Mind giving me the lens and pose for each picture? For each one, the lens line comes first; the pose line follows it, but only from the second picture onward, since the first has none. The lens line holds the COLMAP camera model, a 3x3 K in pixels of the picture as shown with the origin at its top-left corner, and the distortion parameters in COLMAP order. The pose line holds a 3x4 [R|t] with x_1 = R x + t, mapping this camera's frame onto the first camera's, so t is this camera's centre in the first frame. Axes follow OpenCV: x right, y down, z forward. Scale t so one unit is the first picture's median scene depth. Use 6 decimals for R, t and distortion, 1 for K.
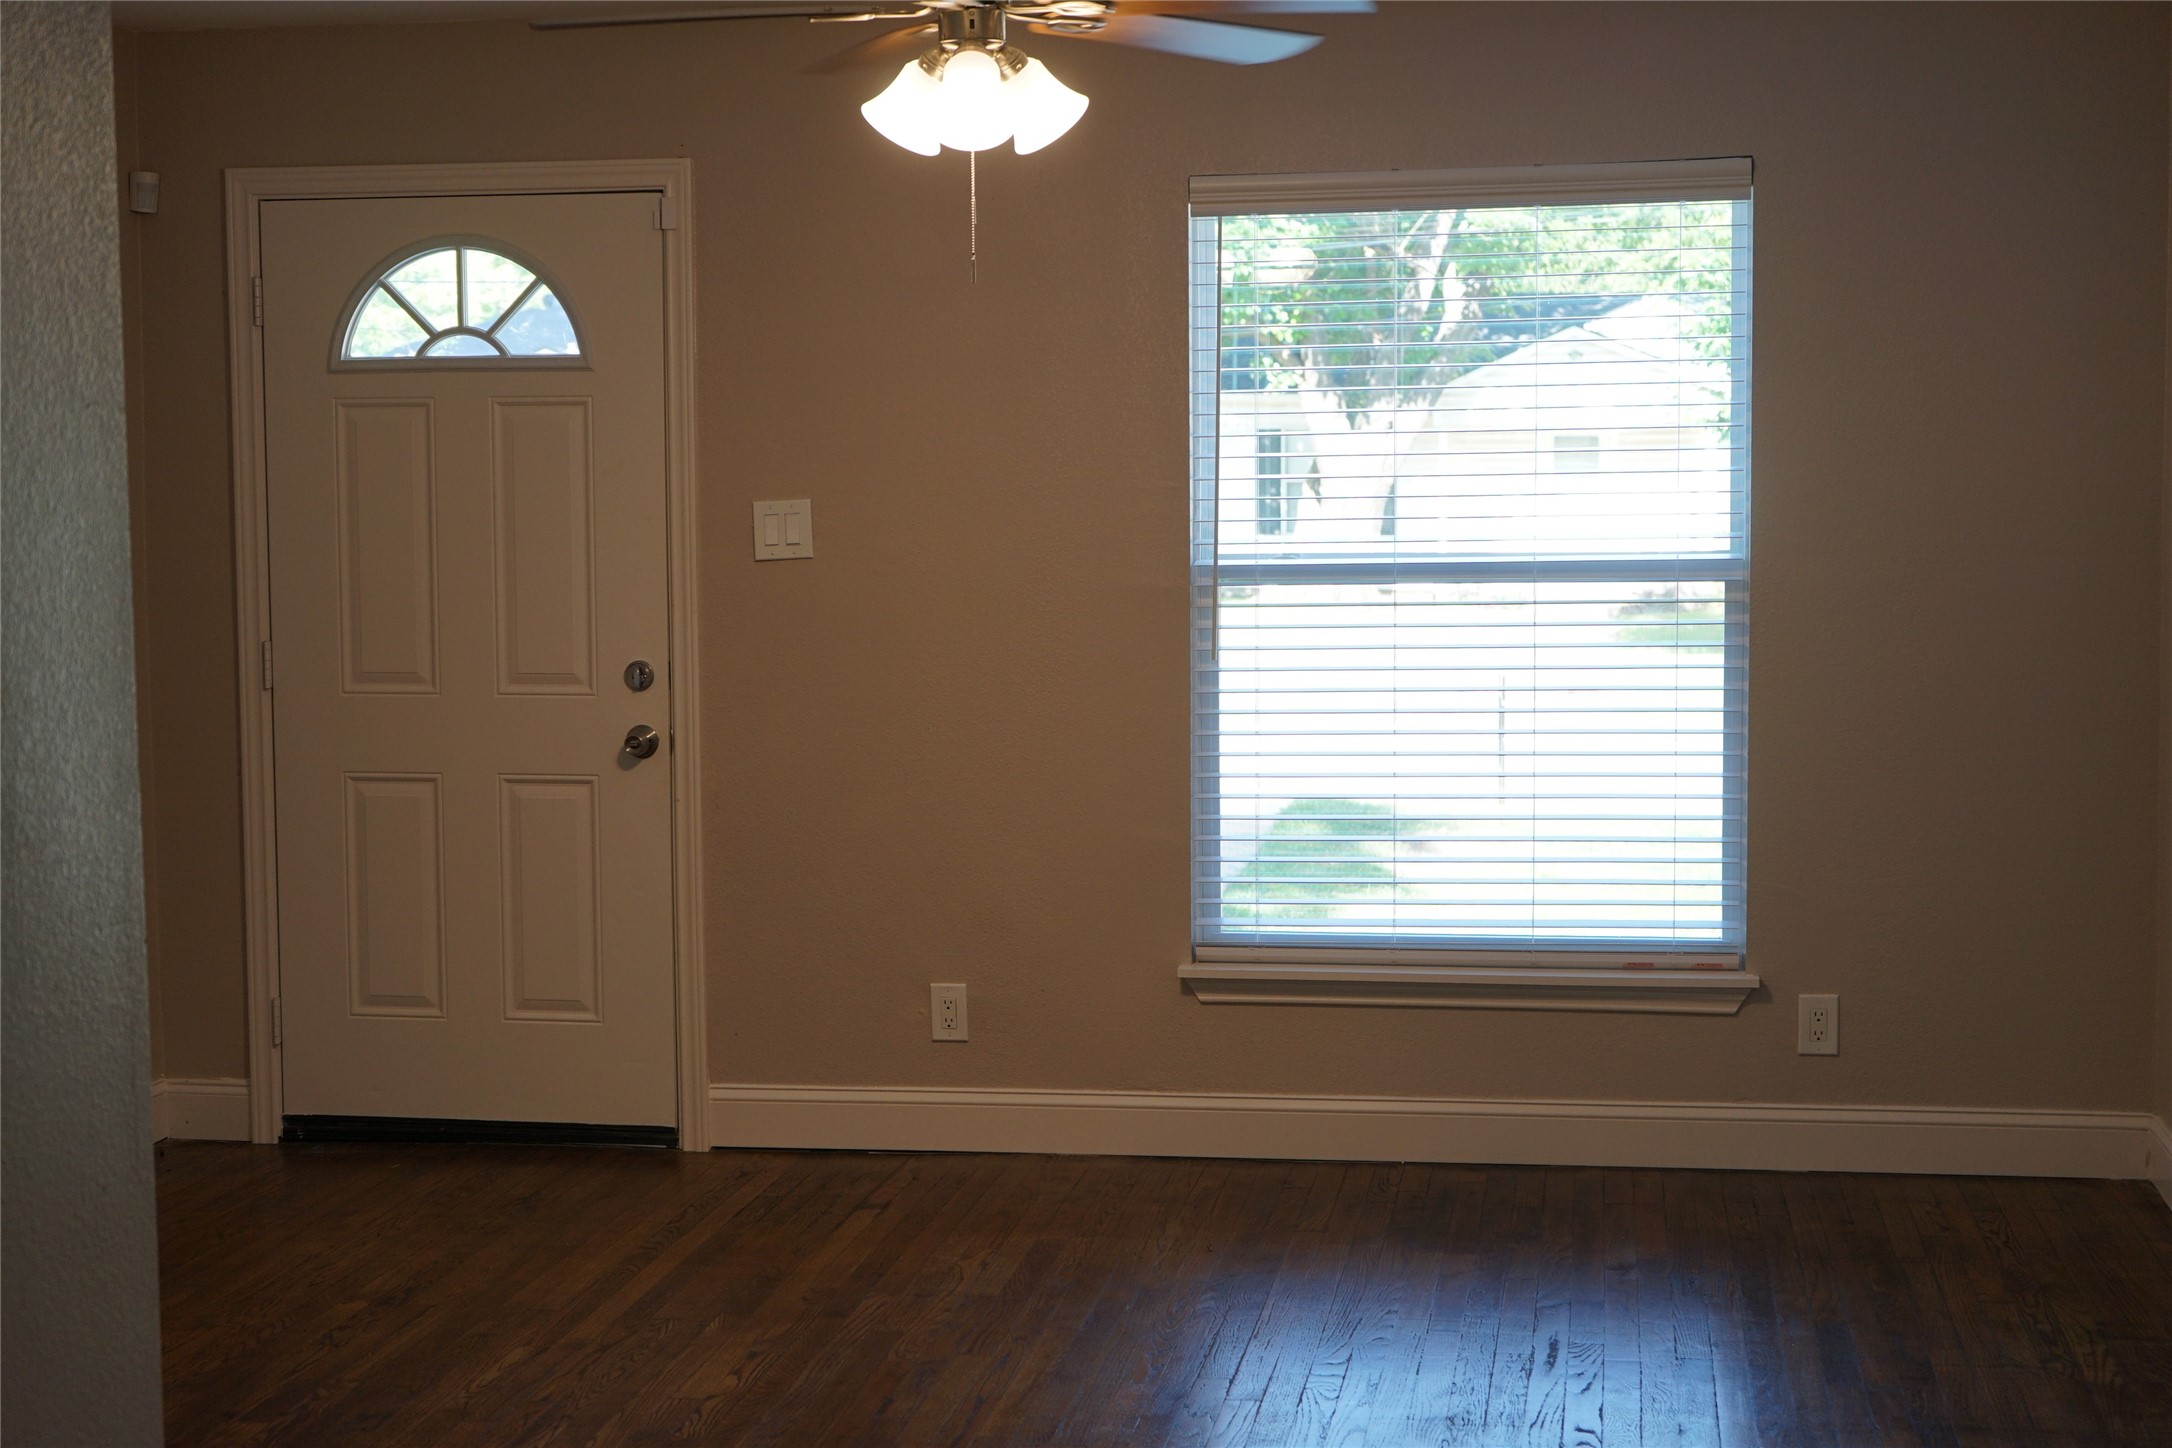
lens RADIAL K [[3038.8, 0, 1086.0], [0, 3038.8, 724.0], [0, 0, 1]] dist [-0.020436, -0.039668]
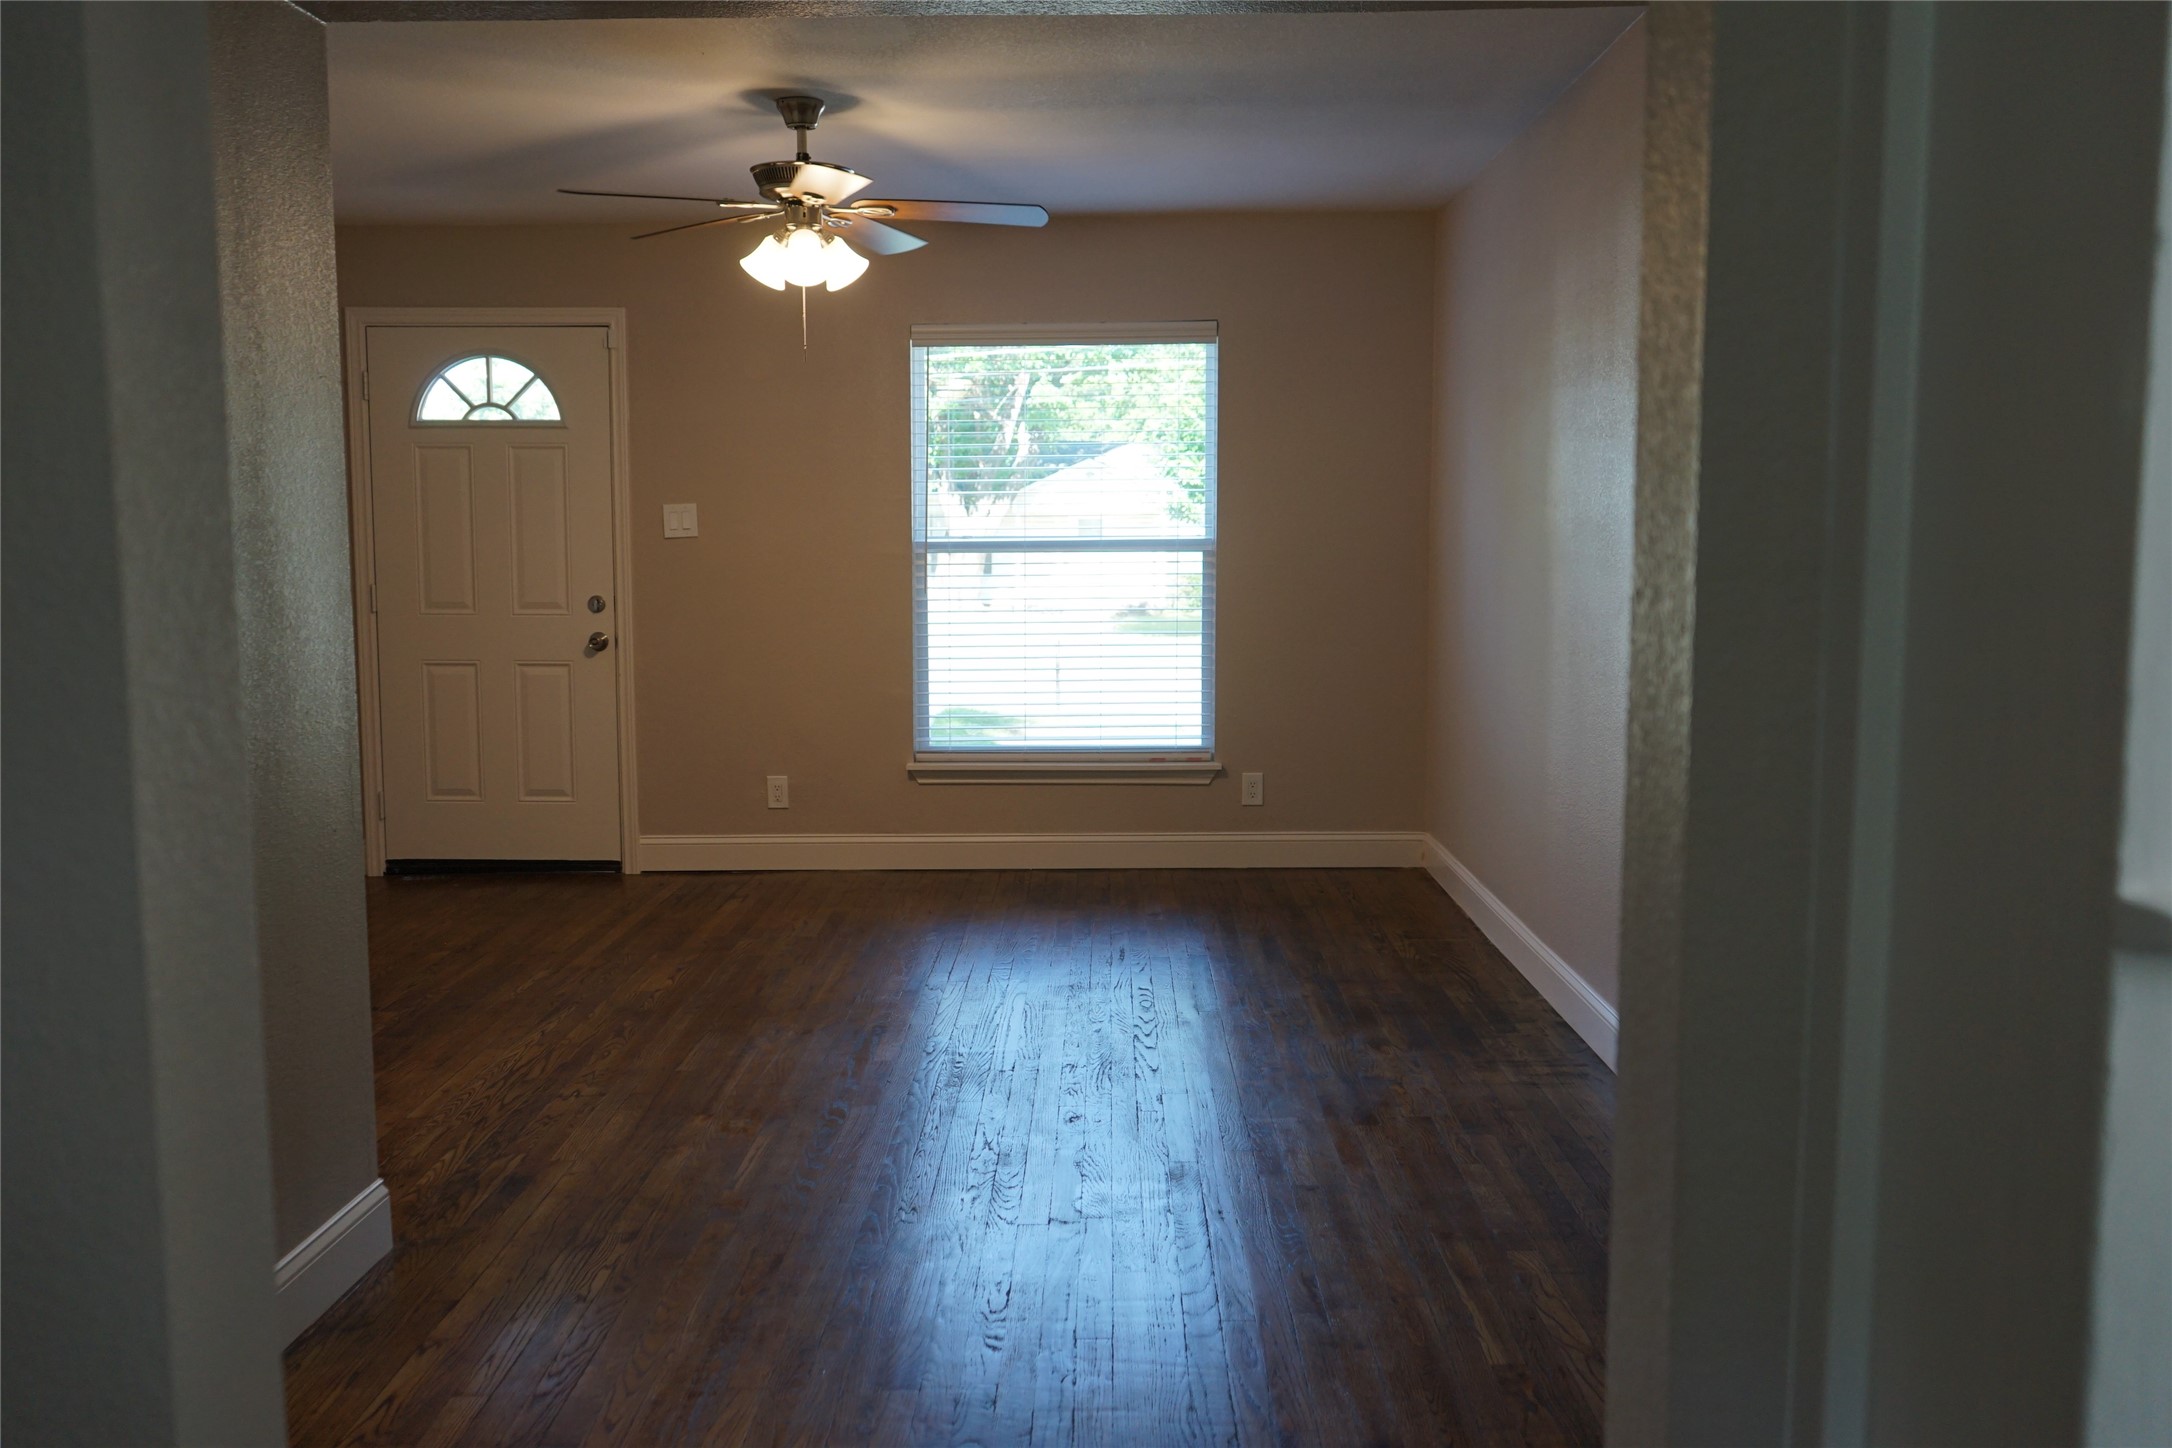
lens RADIAL K [[1691.0, 0, 1086.0], [0, 1691.0, 724.0], [0, 0, 1]] dist [-0.028328, 0.004796]
pose [[0.987253, -0.008269, 0.158941, -0.024363], [0.004738, 0.999734, 0.022586, 0.034186], [-0.159086, -0.021545, 0.987030, -0.009513]]
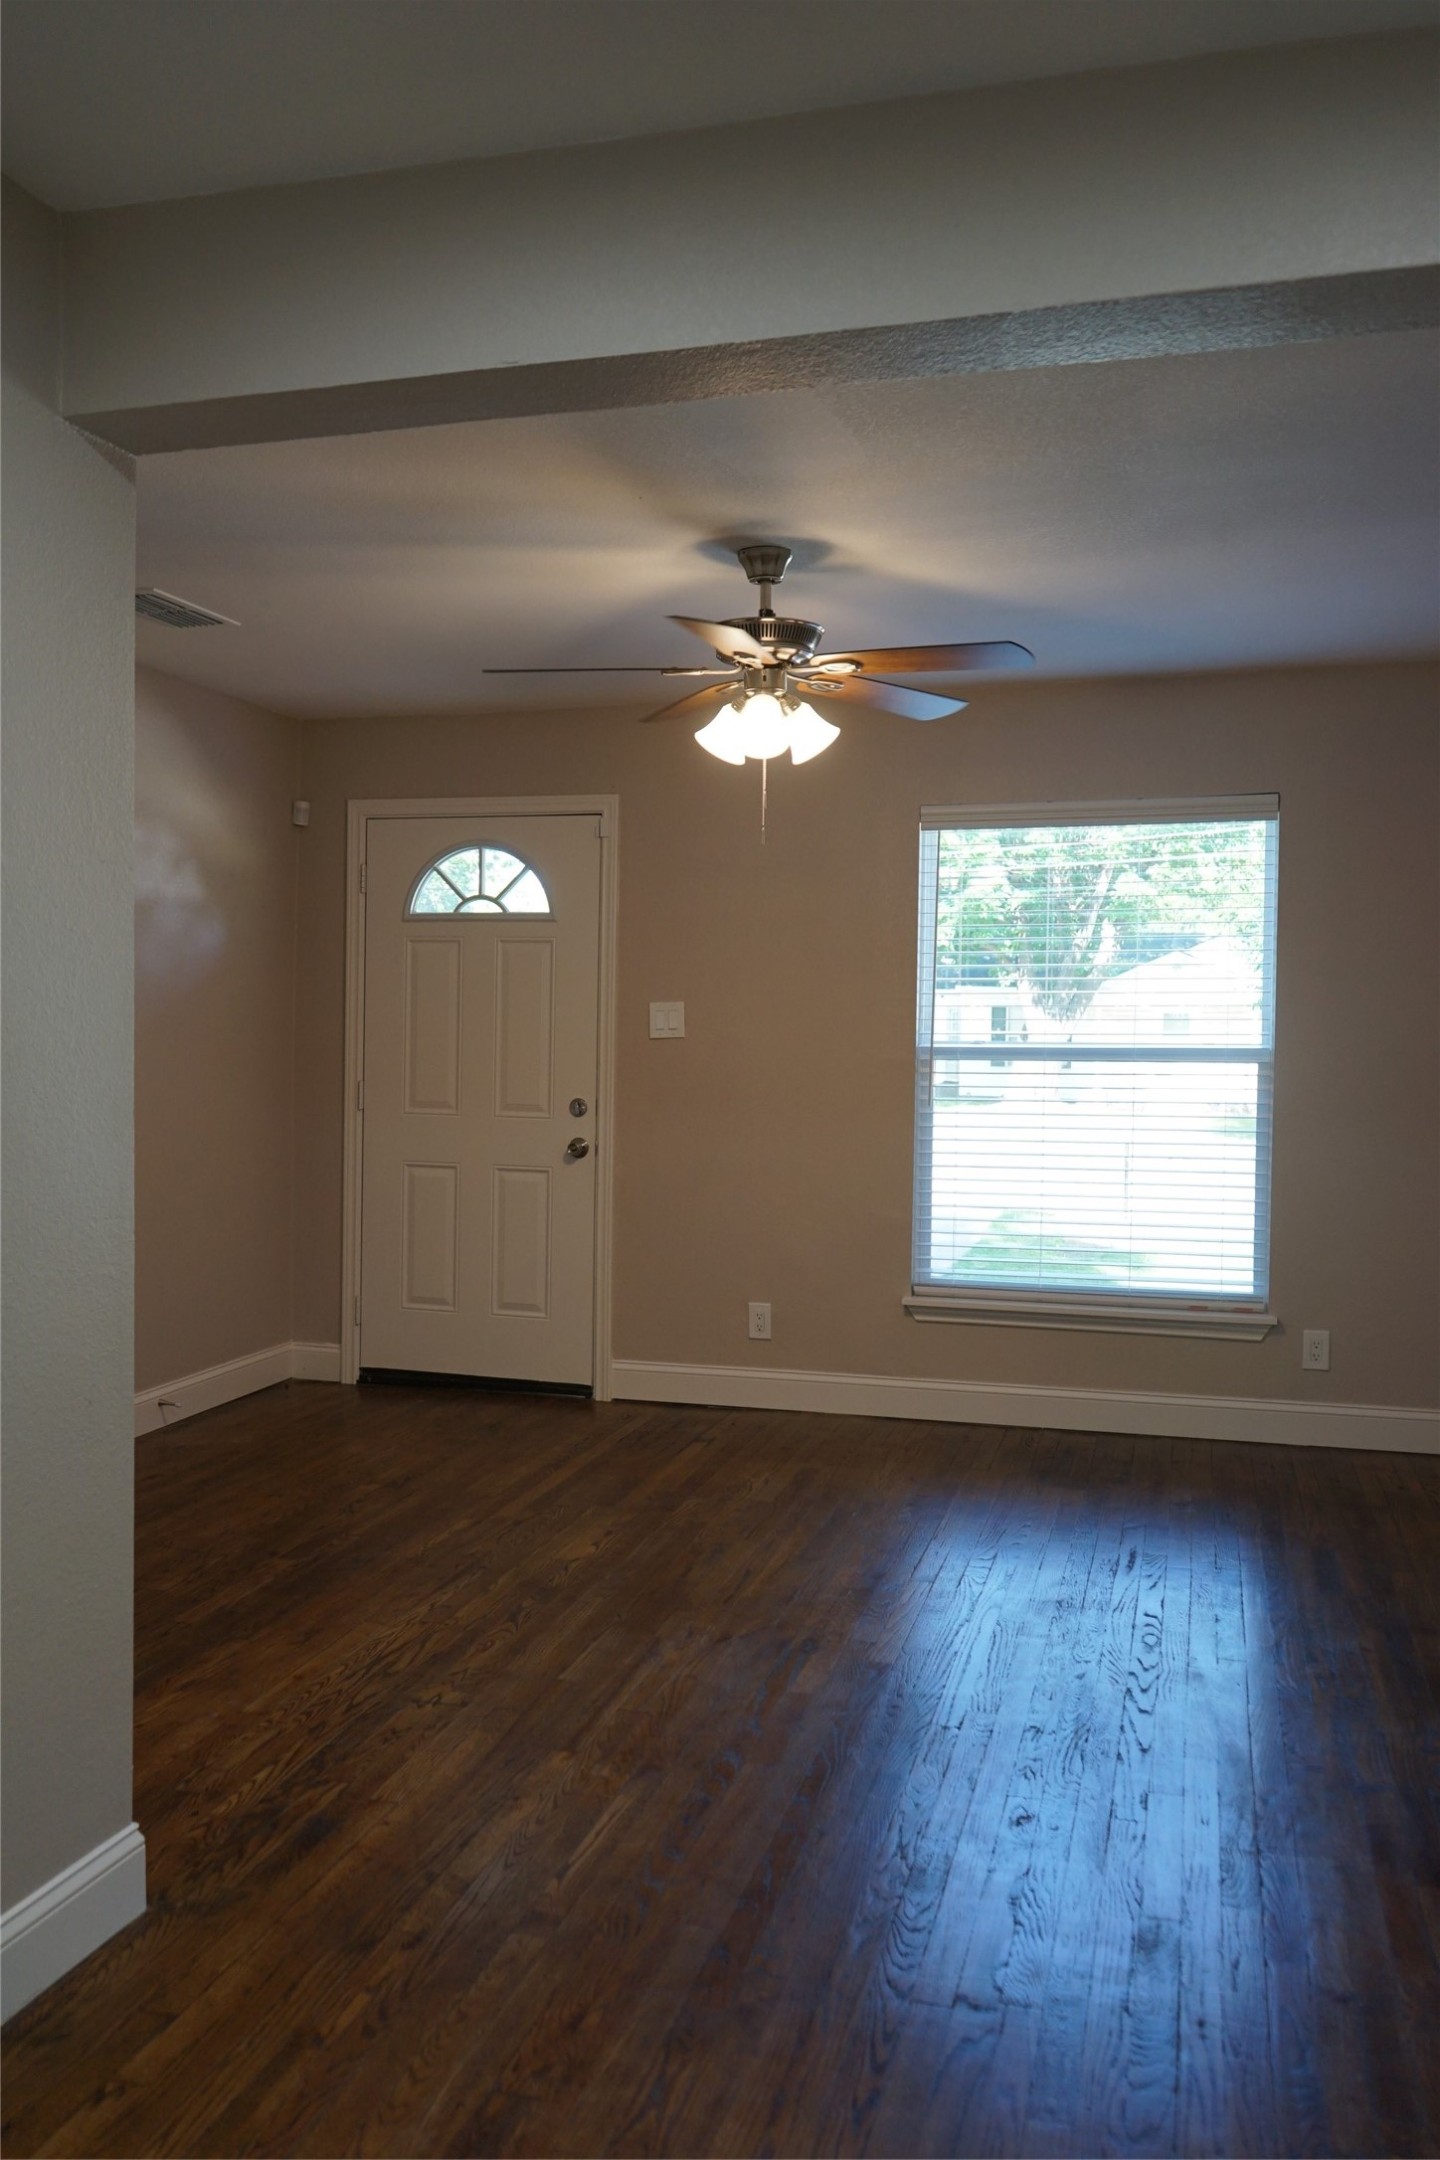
lens RADIAL K [[1681.7, 0, 712.8], [0, 1681.7, 1070.6], [0, 0, 1]] dist [-0.028328, 0.004796]
pose [[0.993602, 0.024532, -0.110245, 0.025958], [-0.031112, 0.997810, -0.058364, 0.015792], [0.108572, 0.061421, 0.992189, 0.108987]]
